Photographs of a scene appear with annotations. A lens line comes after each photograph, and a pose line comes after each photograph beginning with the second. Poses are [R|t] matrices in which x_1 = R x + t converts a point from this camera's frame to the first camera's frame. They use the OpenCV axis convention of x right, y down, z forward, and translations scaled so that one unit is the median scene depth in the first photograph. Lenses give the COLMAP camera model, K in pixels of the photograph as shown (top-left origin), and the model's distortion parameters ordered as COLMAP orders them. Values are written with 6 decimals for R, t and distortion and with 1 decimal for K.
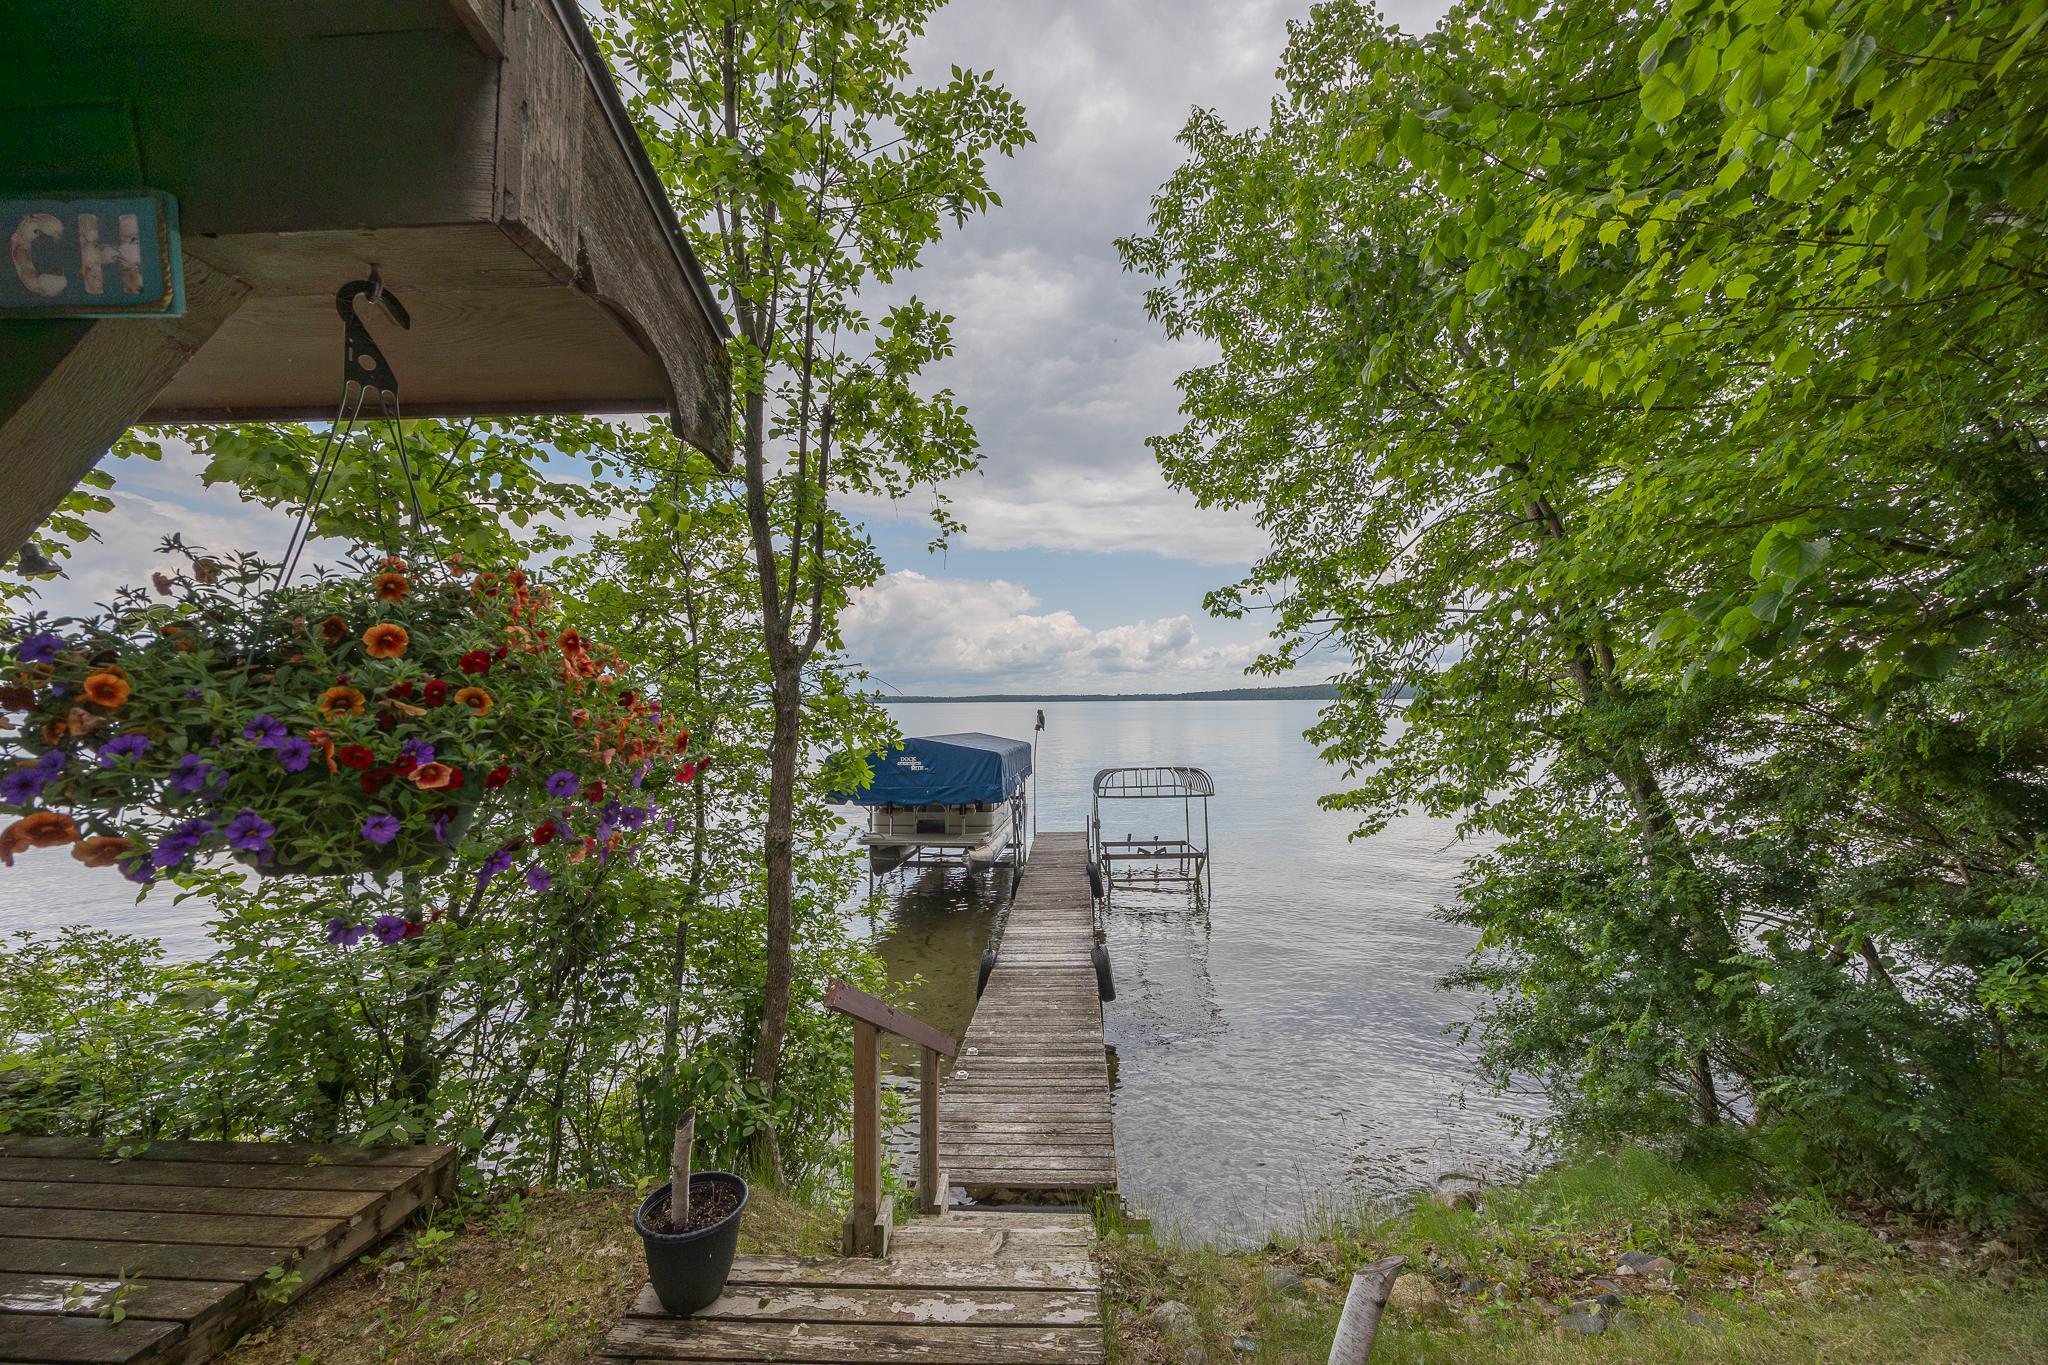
lens RADIAL K [[784.5, 0, 1031.6], [0, 784.5, 692.9], [0, 0, 1]] dist [-0.001660, 0.000209]
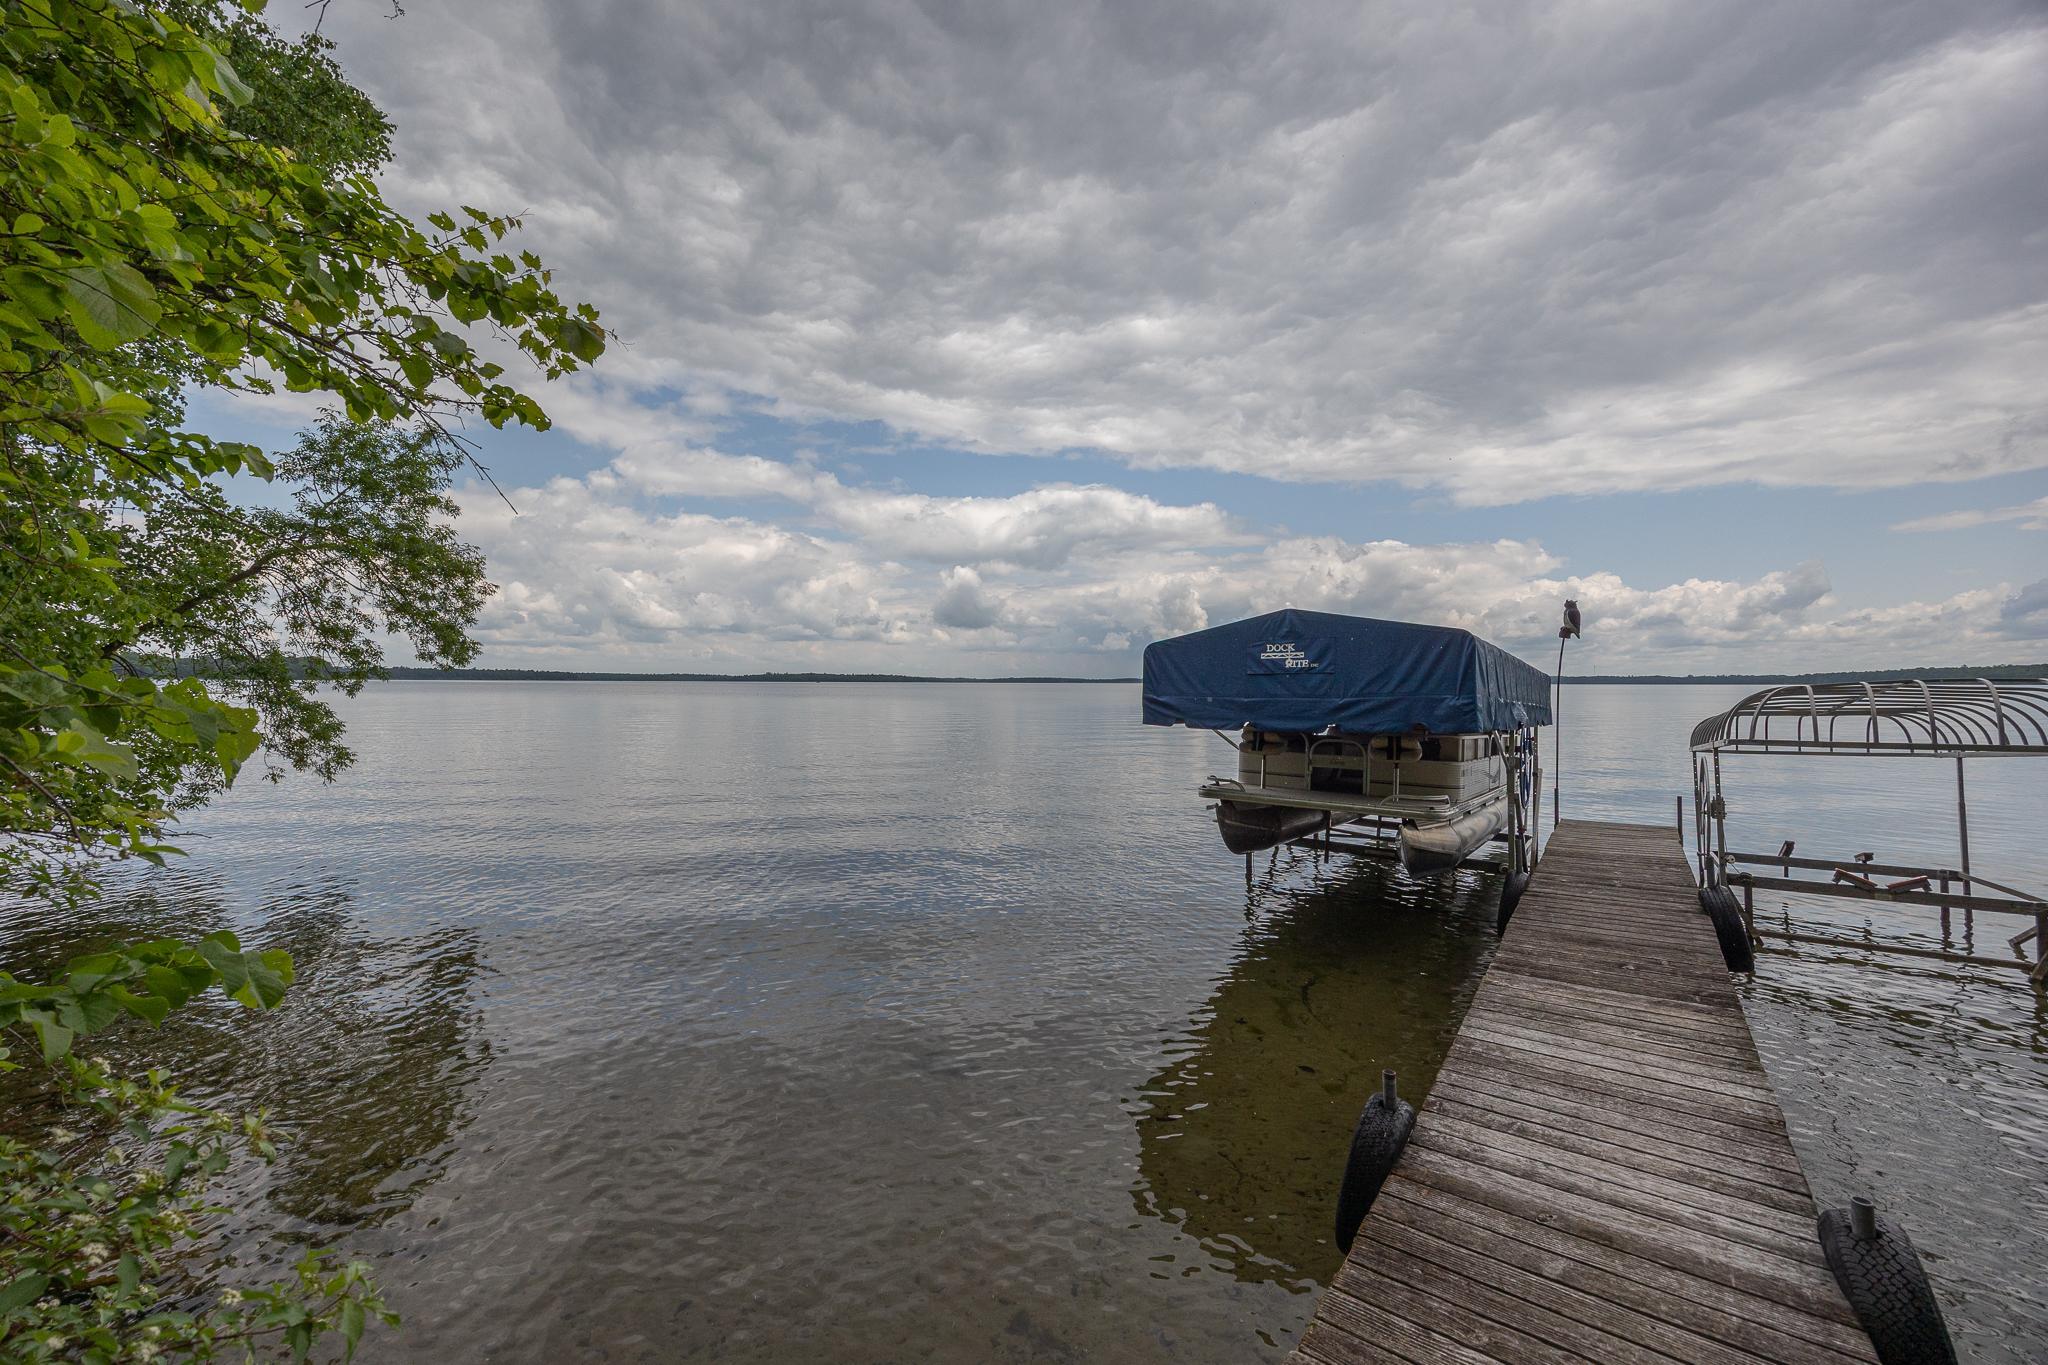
lens RADIAL K [[784.5, 0, 1023.6], [0, 784.5, 680.3], [0, 0, 1]] dist [-0.001660, 0.000209]
pose [[0.829393, 0.006464, -0.558628, 0.001003], [-0.002916, 0.999970, 0.007241, 0.101774], [0.558658, -0.004376, 0.829387, 0.435348]]
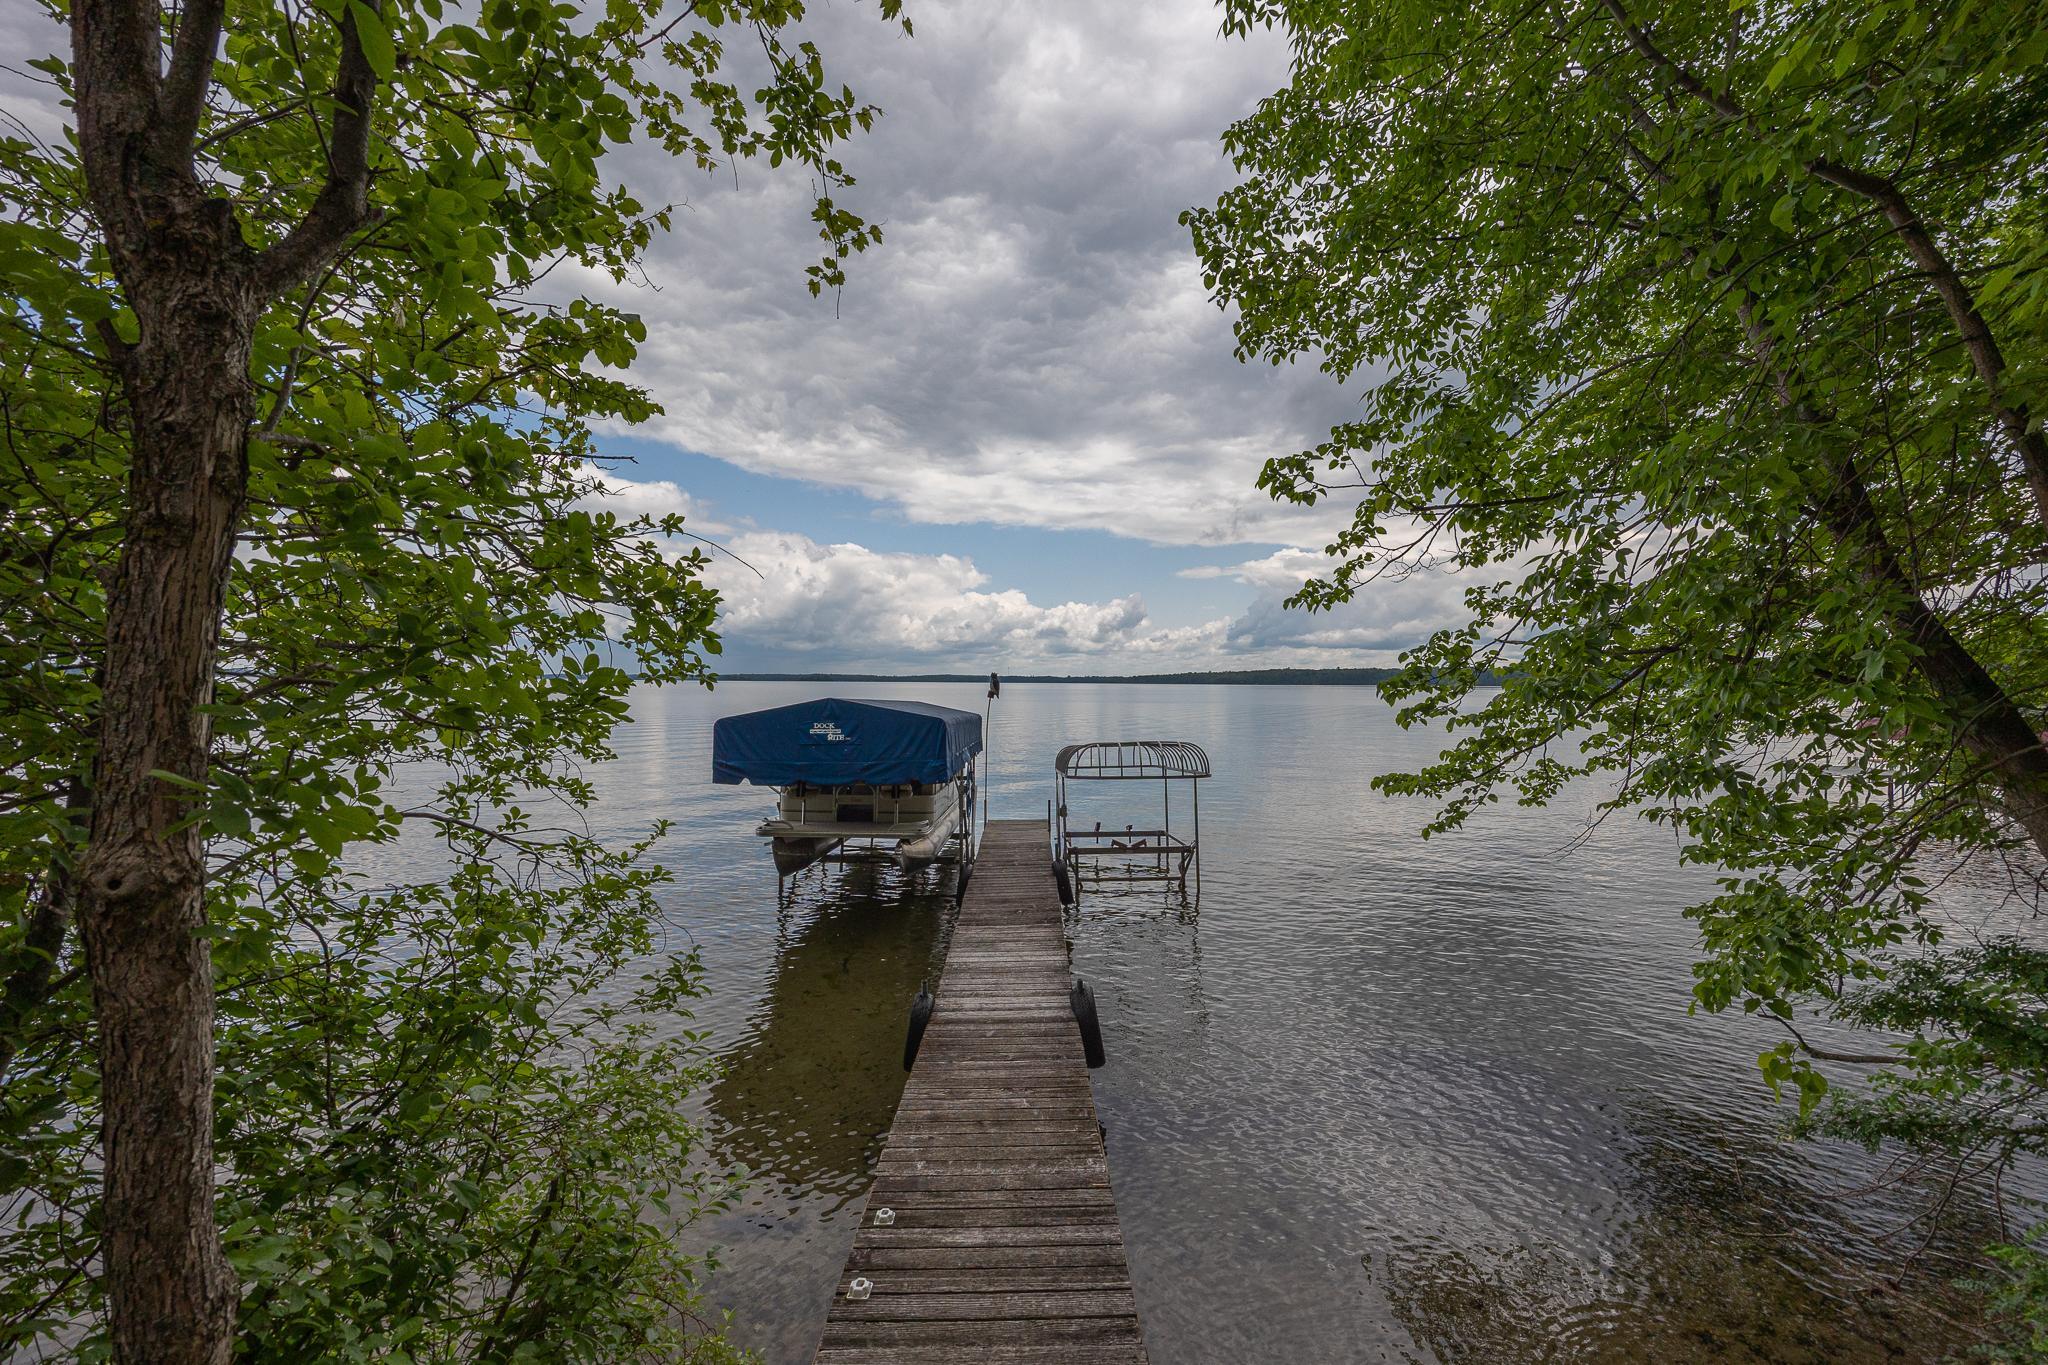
lens RADIAL K [[810.6, 0, 1035.7], [0, 810.6, 684.2], [0, 0, 1]] dist [-0.003905, 0.000322]
pose [[0.997462, 0.016080, 0.069367, -0.006299], [-0.017009, 0.999773, 0.012818, 0.029554], [-0.069145, -0.013966, 0.997509, 0.191889]]
